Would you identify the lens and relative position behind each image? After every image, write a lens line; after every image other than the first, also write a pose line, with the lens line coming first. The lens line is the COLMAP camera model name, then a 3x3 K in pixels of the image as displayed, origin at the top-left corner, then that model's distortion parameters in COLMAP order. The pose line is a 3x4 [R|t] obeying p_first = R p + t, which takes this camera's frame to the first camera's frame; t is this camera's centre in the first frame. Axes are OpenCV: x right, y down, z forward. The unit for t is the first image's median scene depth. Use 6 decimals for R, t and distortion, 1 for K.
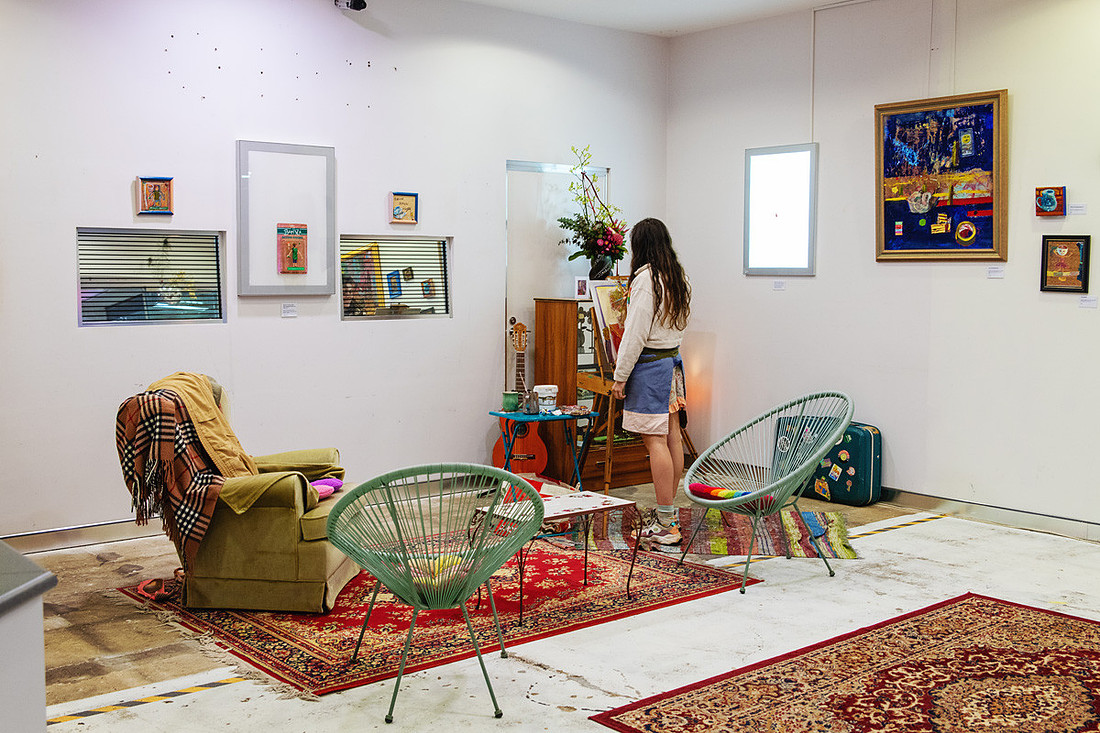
lens RADIAL K [[1202.6, 0, 550.1], [0, 1202.6, 364.8], [0, 0, 1]] dist [-0.001593, 0.000000]
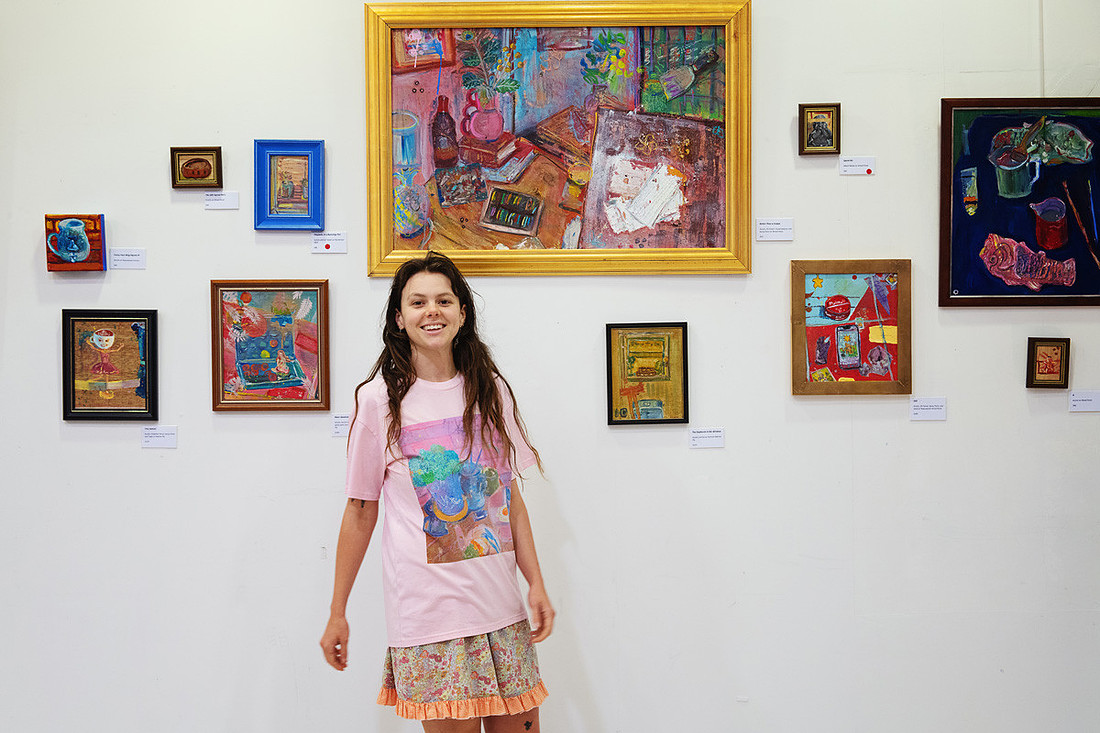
lens RADIAL K [[1353.1, 0, 550.3], [0, 1353.1, 372.5], [0, 0, 1]] dist [-0.024438, 0.000000]
pose [[0.604731, -0.019381, 0.796194, 0.078820], [0.080999, 0.996017, -0.037277, -0.041612], [-0.792300, 0.087034, 0.603892, 0.474963]]
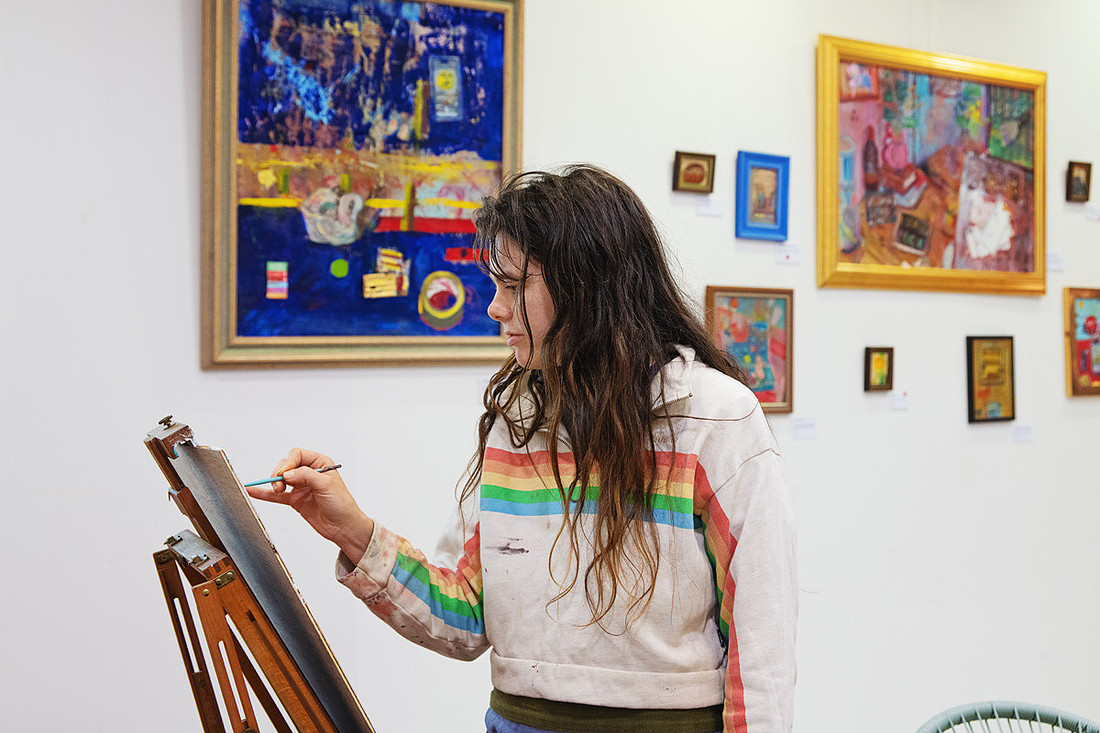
lens RADIAL K [[1547.0, 0, 550.3], [0, 1547.0, 361.6], [0, 0, 1]] dist [-0.140602, 0.000000]
pose [[0.074446, -0.008660, 0.997187, -0.192782], [0.086179, 0.996277, 0.002218, -0.084895], [-0.993494, 0.085771, 0.074915, 0.915792]]
